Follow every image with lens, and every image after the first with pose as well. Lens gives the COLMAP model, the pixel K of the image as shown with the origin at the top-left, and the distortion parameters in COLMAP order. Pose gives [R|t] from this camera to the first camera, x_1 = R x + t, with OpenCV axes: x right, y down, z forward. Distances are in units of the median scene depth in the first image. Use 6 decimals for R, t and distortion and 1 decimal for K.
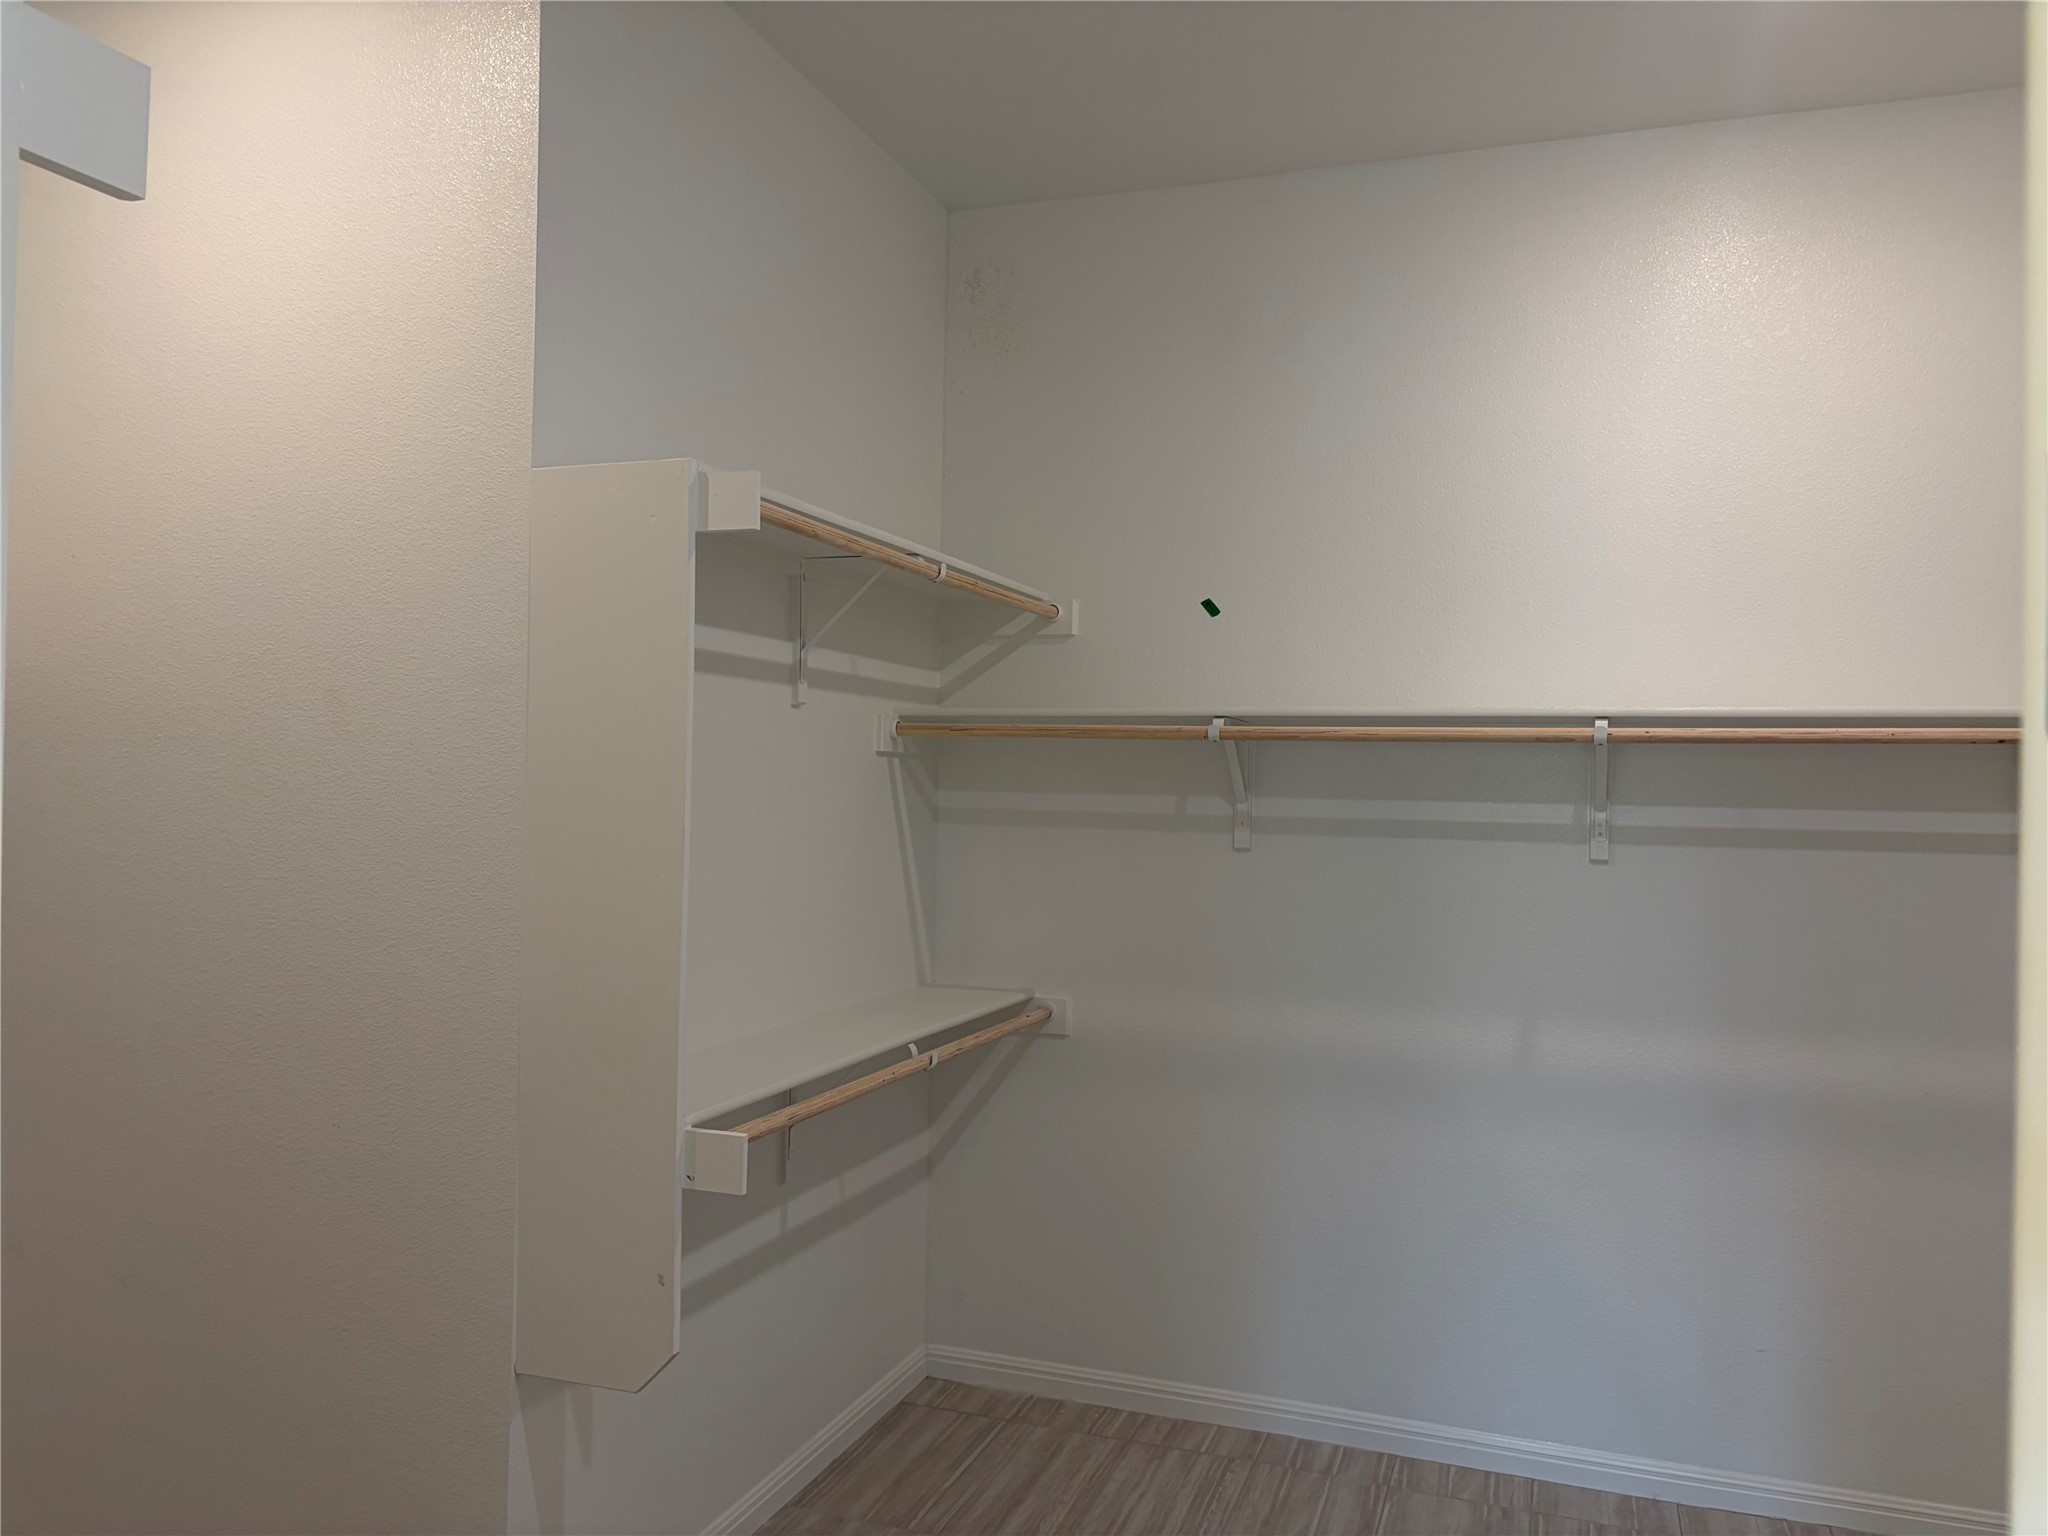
lens RADIAL K [[1549.7, 0, 1025.6], [0, 1549.7, 774.4], [0, 0, 1]] dist [0.052302, -0.057759]
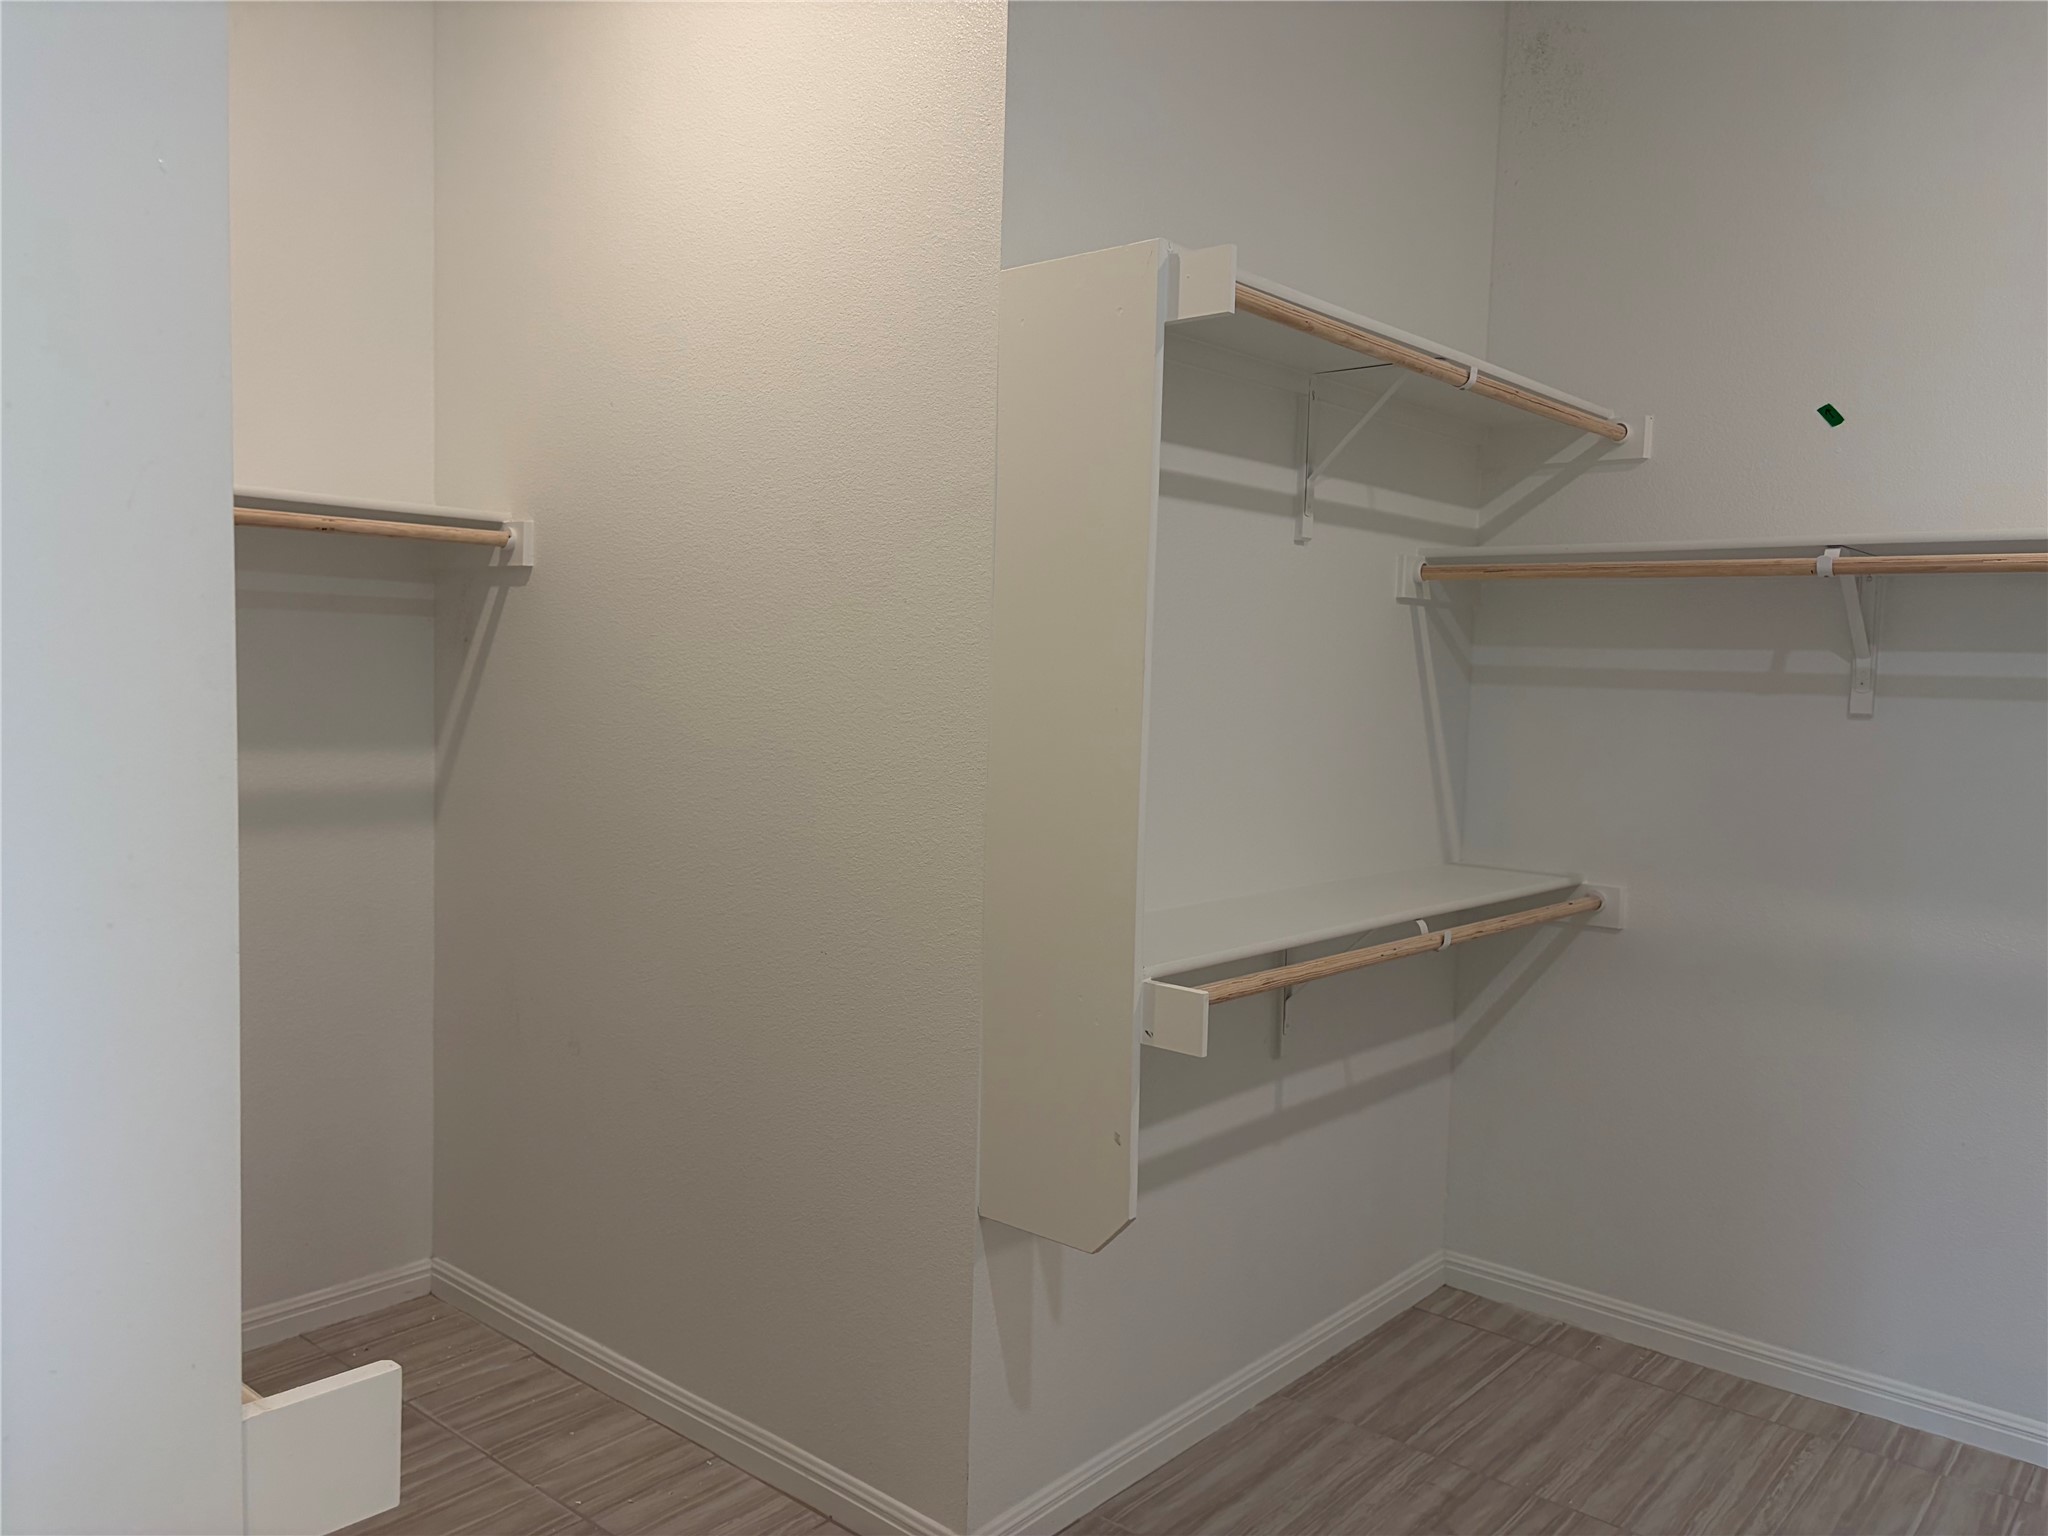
lens RADIAL K [[1525.2, 0, 1018.2], [0, 1525.2, 782.9], [0, 0, 1]] dist [0.061547, -0.081025]
pose [[0.930263, 0.033849, -0.365328, 0.027384], [-0.007899, 0.997352, 0.072294, 0.030267], [0.366807, -0.064366, 0.928068, 0.094485]]
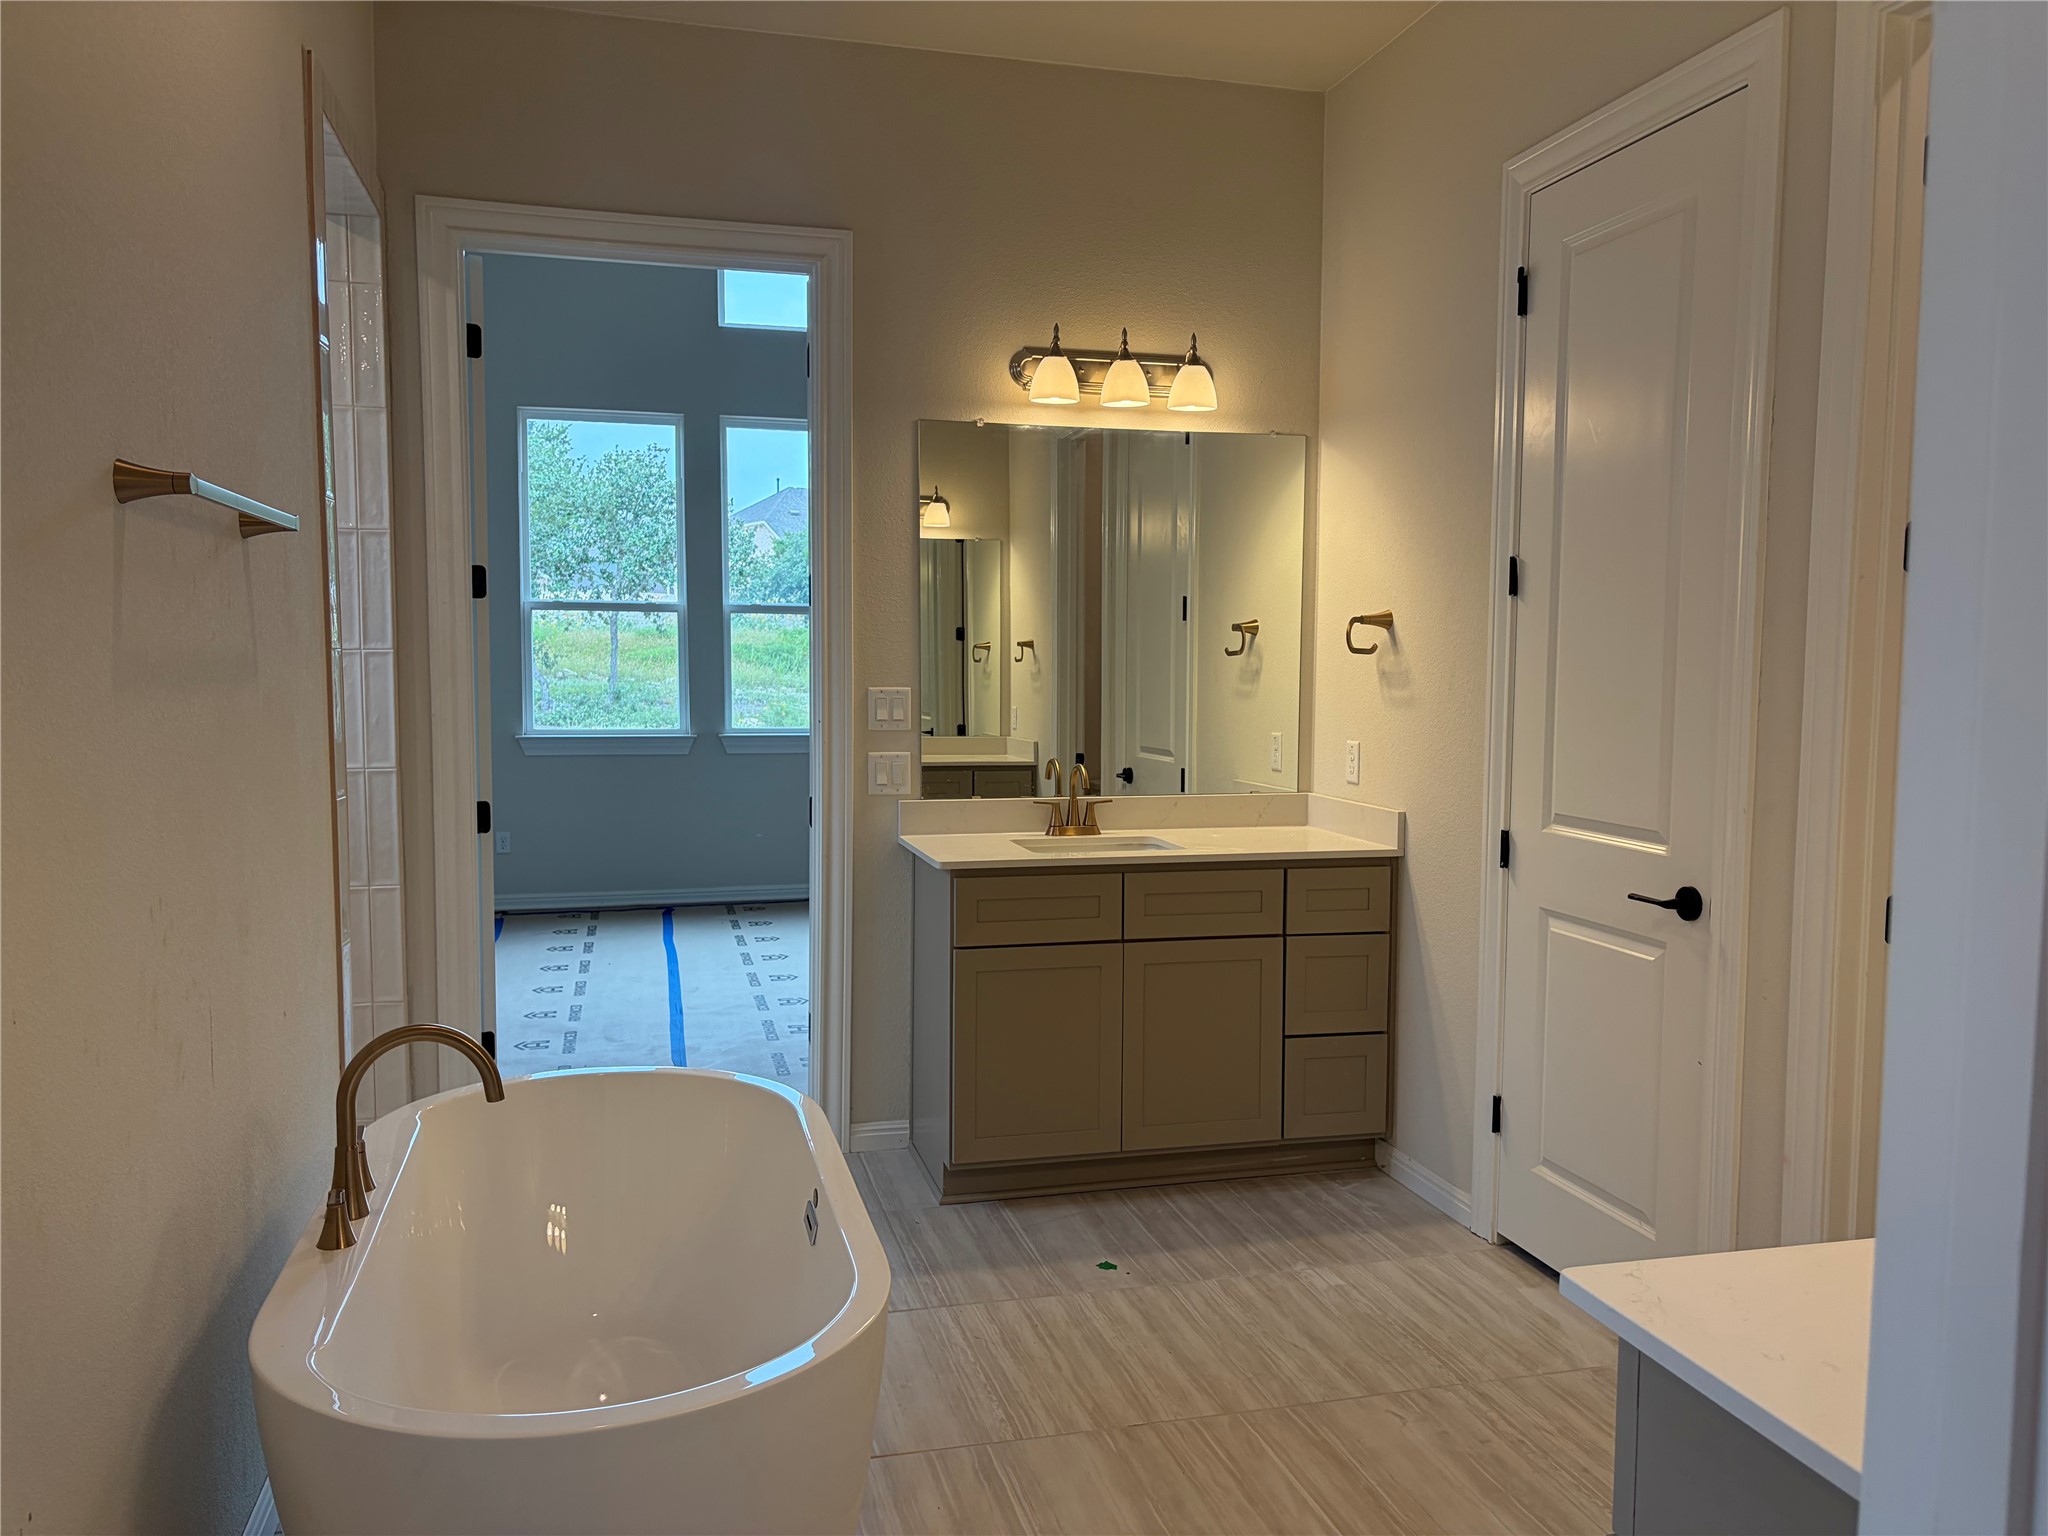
lens RADIAL K [[1549.7, 0, 1025.6], [0, 1549.7, 774.4], [0, 0, 1]] dist [0.052302, -0.057759]
pose [[-0.830788, 0.007436, -0.556539, 0.577216], [-0.021763, 0.998712, 0.045832, 0.076623], [0.556163, 0.050188, -0.829556, 1.684041]]
